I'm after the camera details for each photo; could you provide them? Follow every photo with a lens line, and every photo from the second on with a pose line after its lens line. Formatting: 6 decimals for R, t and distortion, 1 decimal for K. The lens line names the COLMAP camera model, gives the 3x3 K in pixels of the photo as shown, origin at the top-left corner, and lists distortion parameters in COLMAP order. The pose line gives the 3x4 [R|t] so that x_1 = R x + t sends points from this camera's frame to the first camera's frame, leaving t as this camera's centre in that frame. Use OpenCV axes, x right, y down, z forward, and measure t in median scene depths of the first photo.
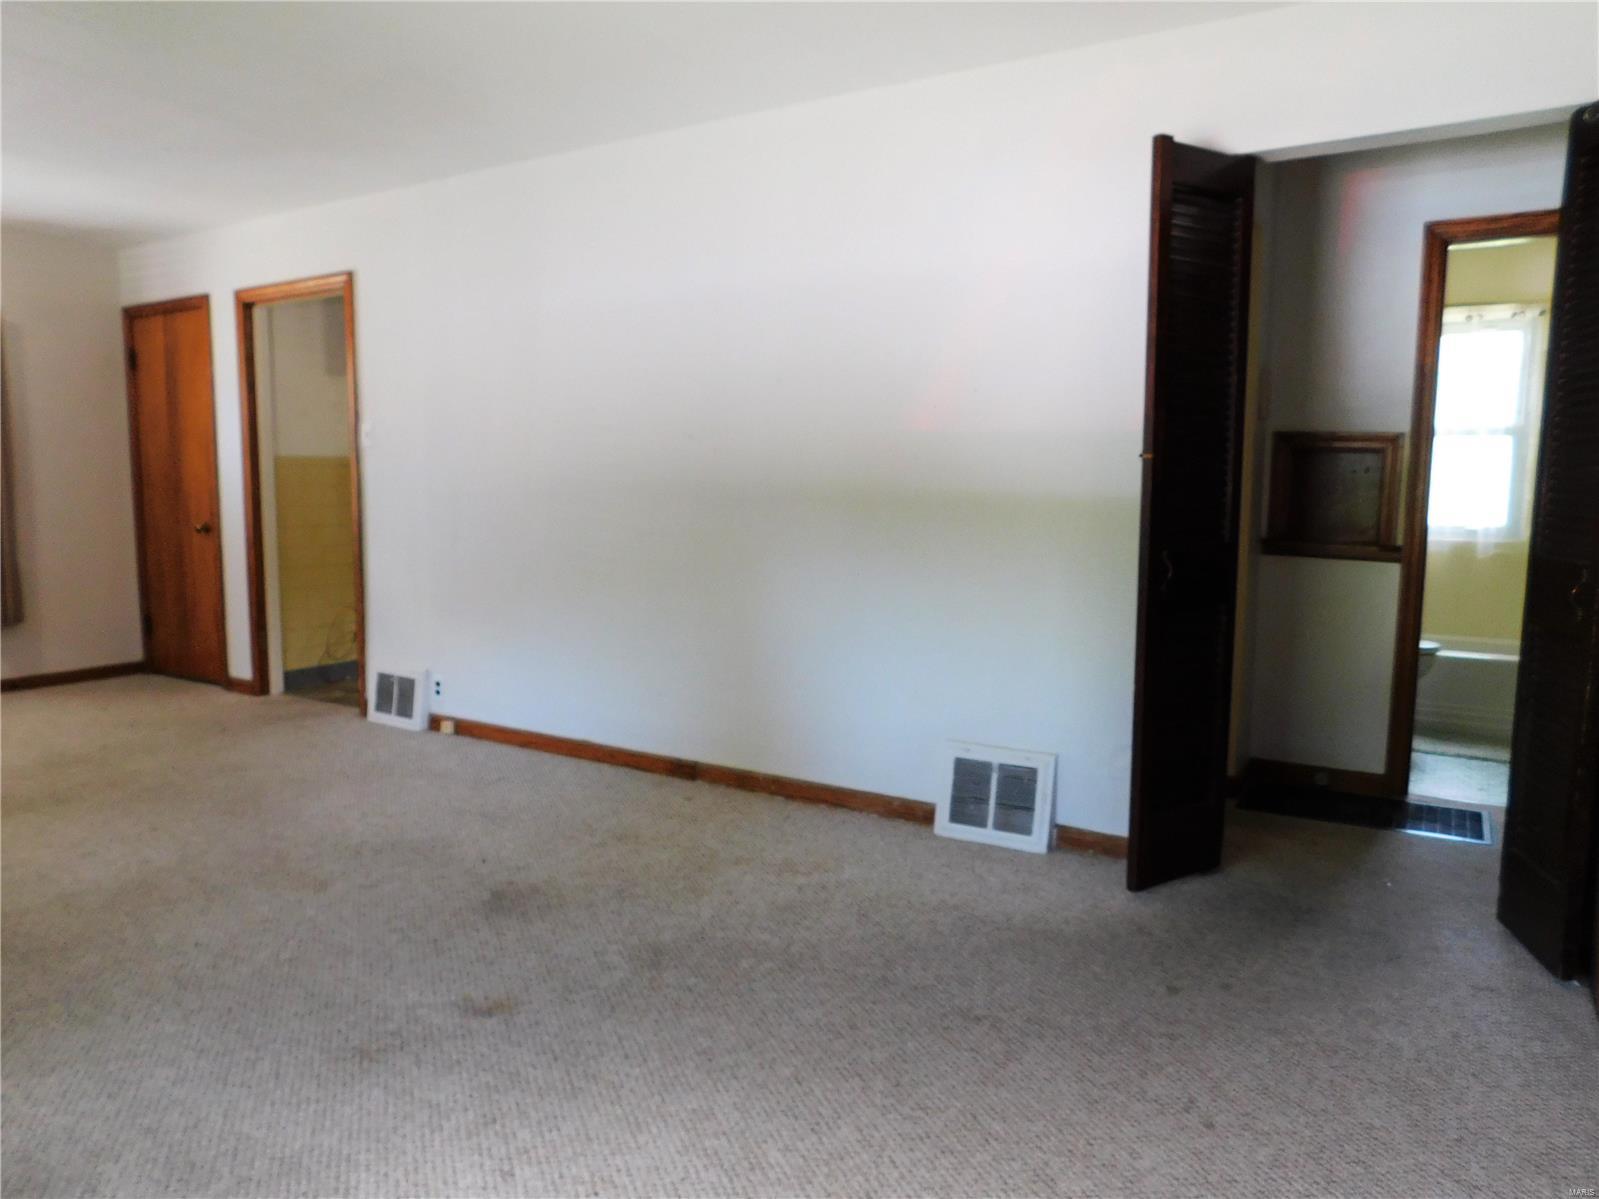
lens RADIAL K [[1059.6, 0, 799.5], [0, 1059.6, 599.5], [0, 0, 1]] dist [-0.145217, 0.118963]
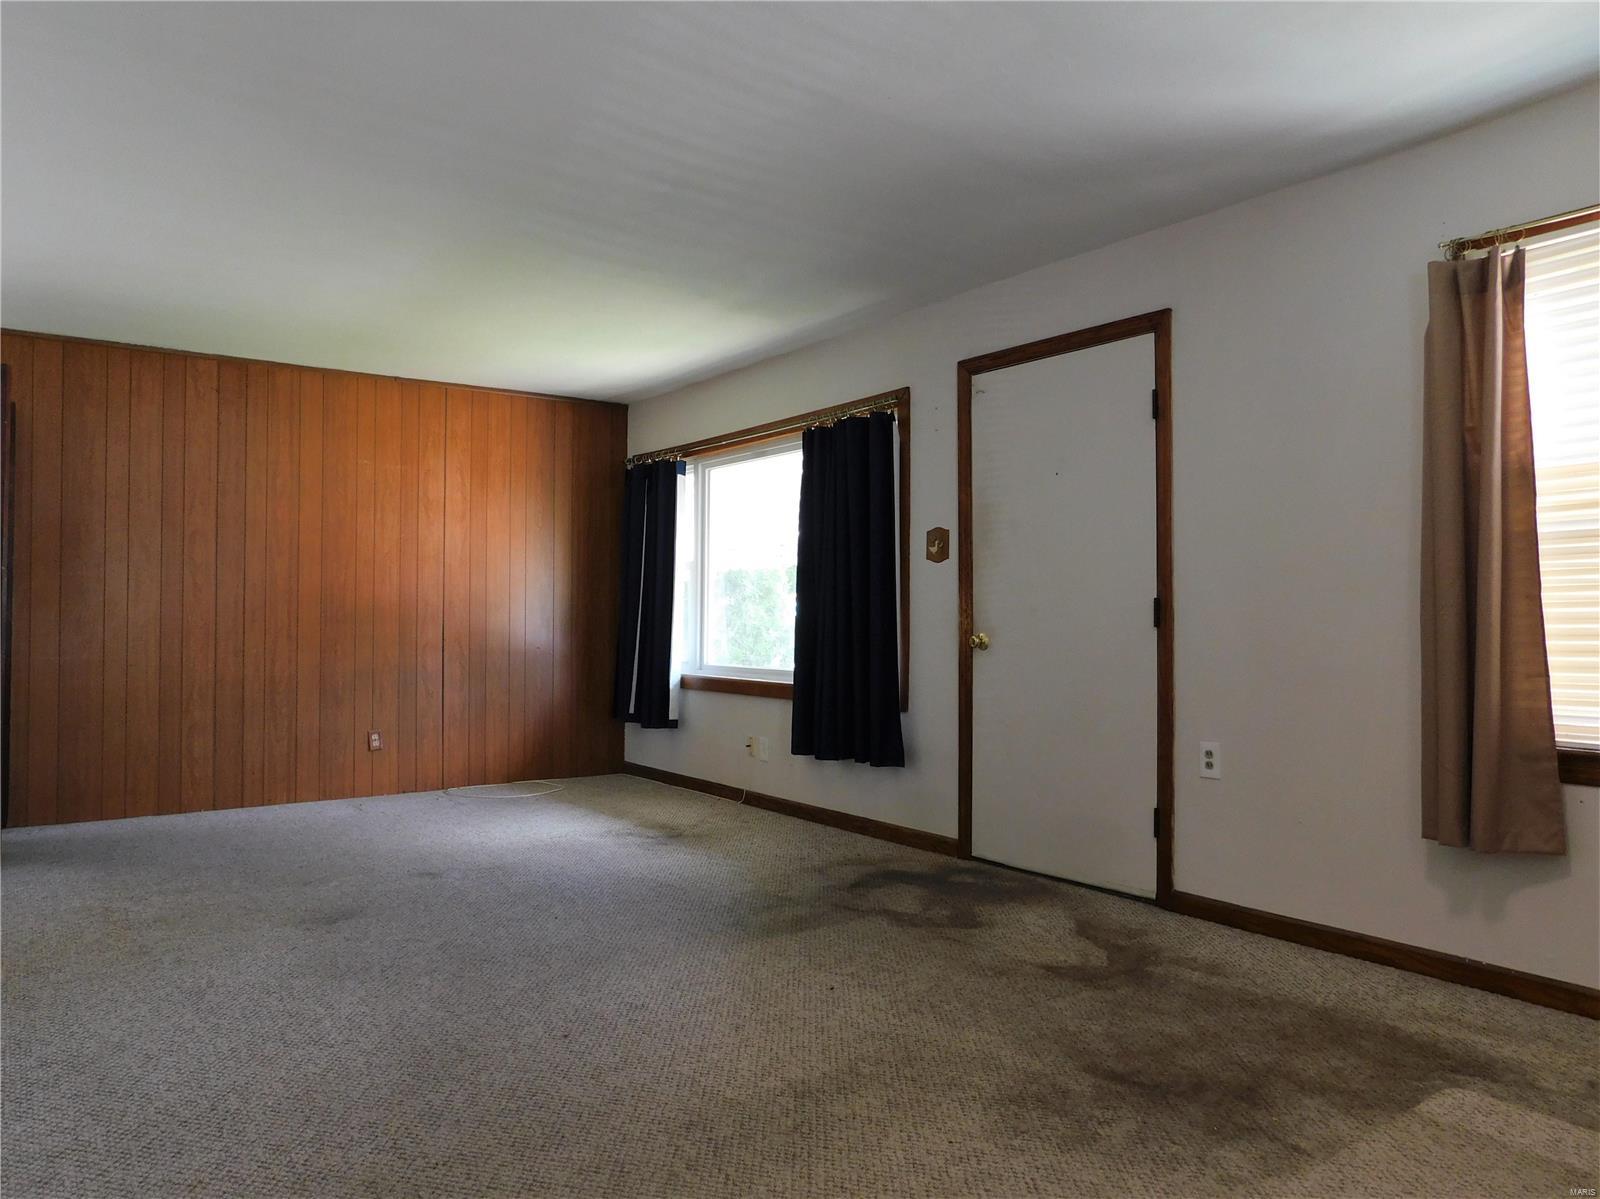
lens RADIAL K [[1096.5, 0, 773.8], [0, 1096.5, 608.0], [0, 0, 1]] dist [-0.024182, 0.004448]
pose [[-0.912601, -0.003839, 0.408833, -1.029171], [0.041695, 0.993869, 0.102405, -0.150008], [-0.406720, 0.110501, -0.906845, 1.529456]]
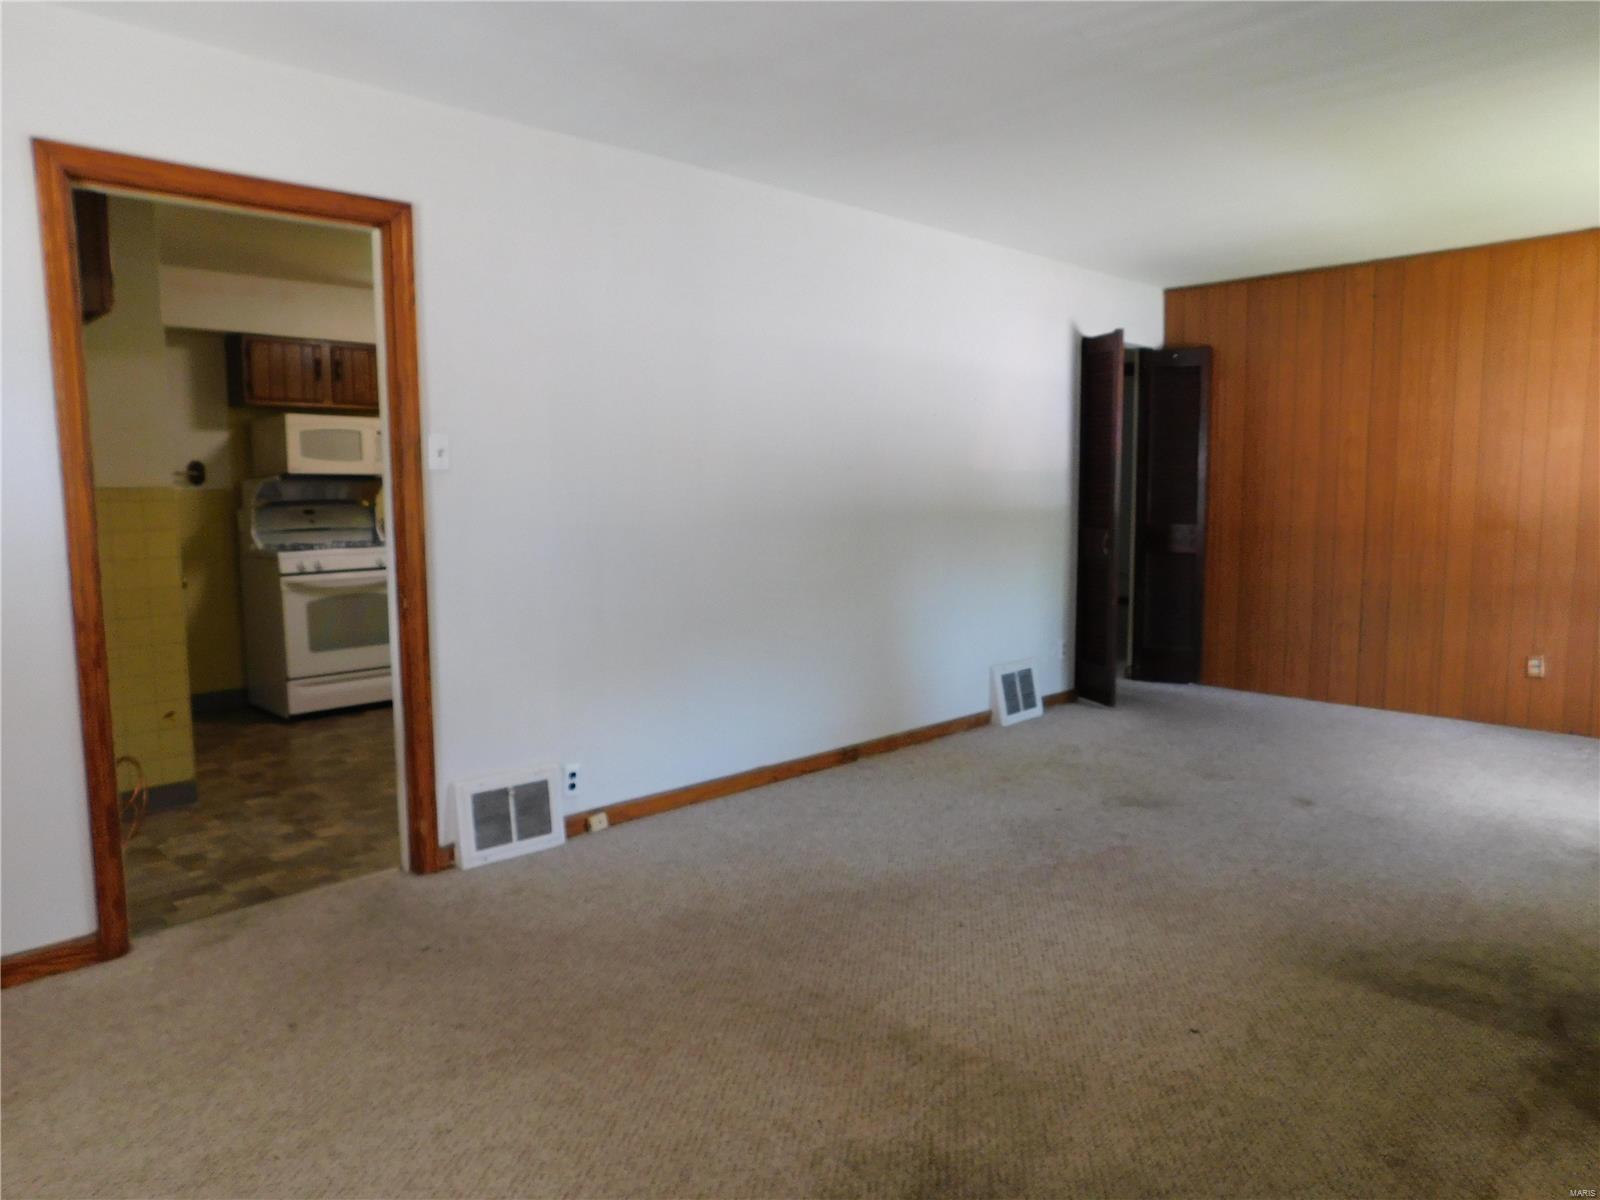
lens RADIAL K [[1073.4, 0, 797.9], [0, 1073.4, 548.7], [0, 0, 1]] dist [-0.031411, 0.037548]
pose [[0.263884, -0.060619, 0.962648, -1.411111], [0.122774, 0.992016, 0.028814, -0.117845], [-0.956709, 0.110584, 0.269220, 0.806563]]
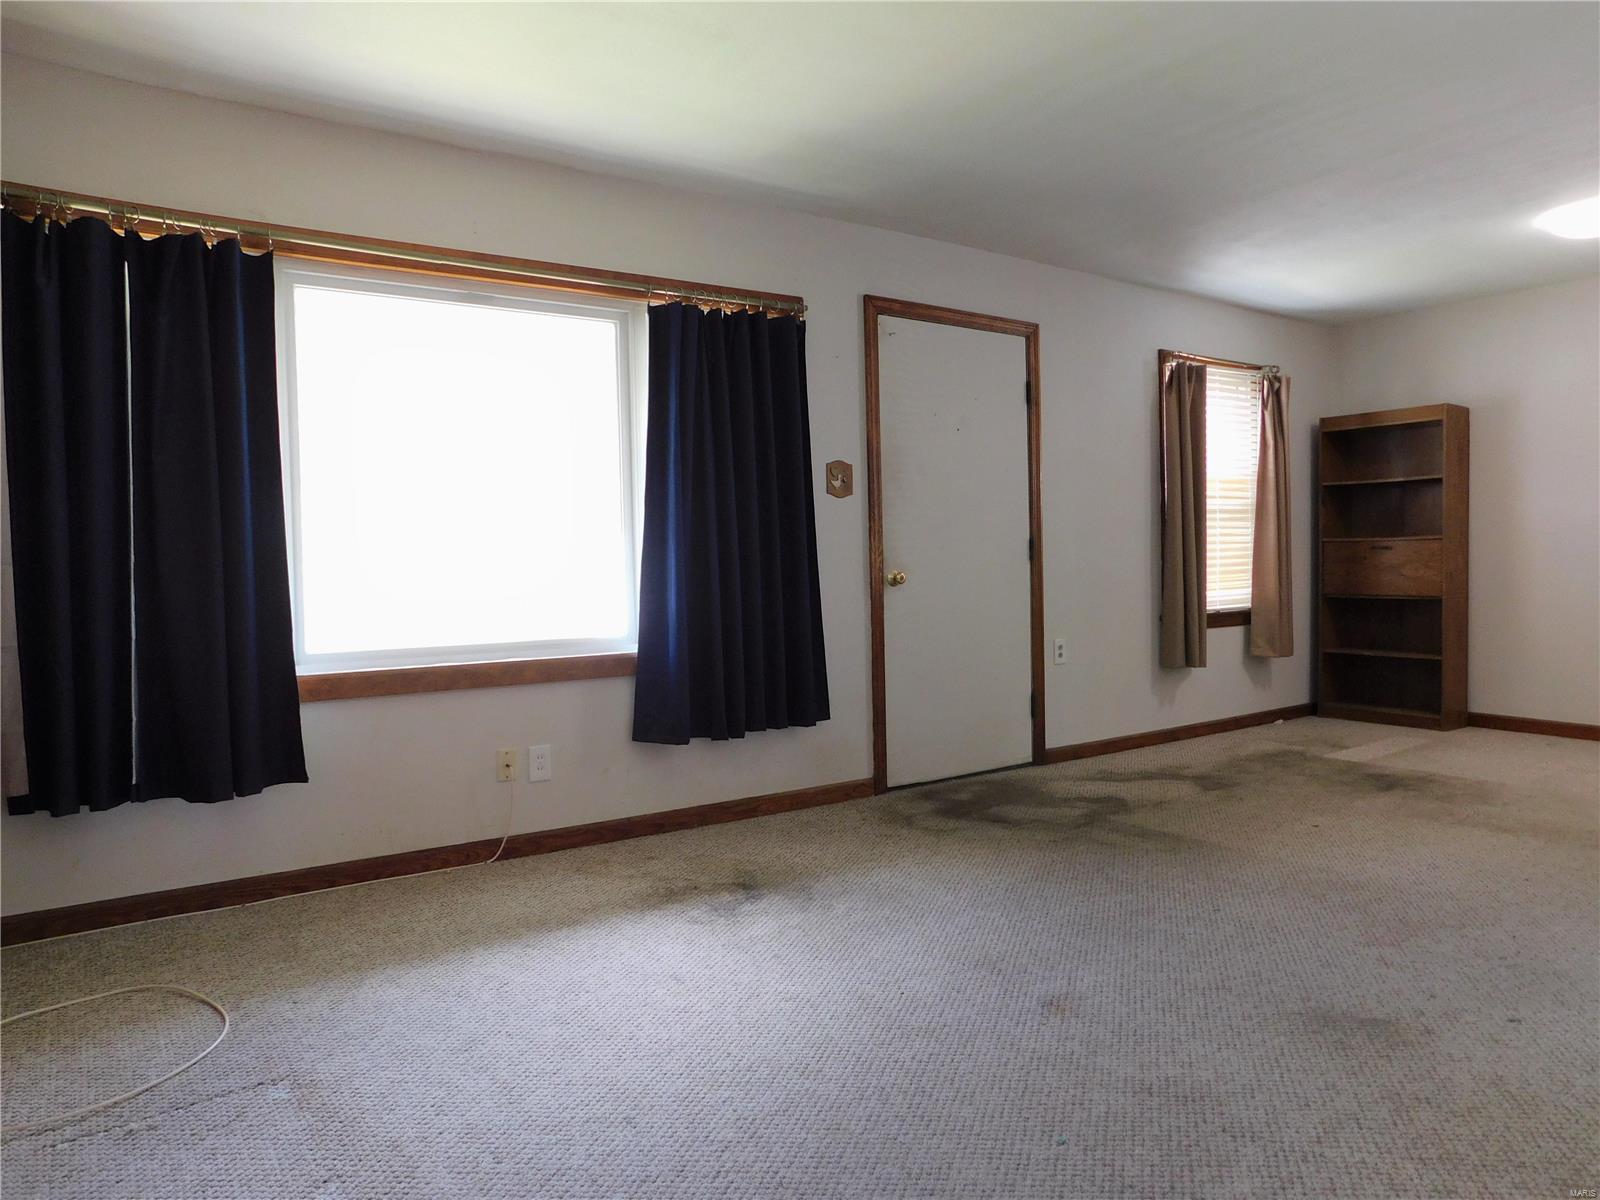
lens RADIAL K [[1082.8, 0, 796.7], [0, 1082.8, 597.7], [0, 0, 1]] dist [-0.025396, 0.003493]
pose [[-0.412397, 0.028364, -0.910563, 0.471872], [-0.090848, 0.993252, 0.072085, -0.032753], [0.906463, 0.112451, -0.407037, 0.723171]]
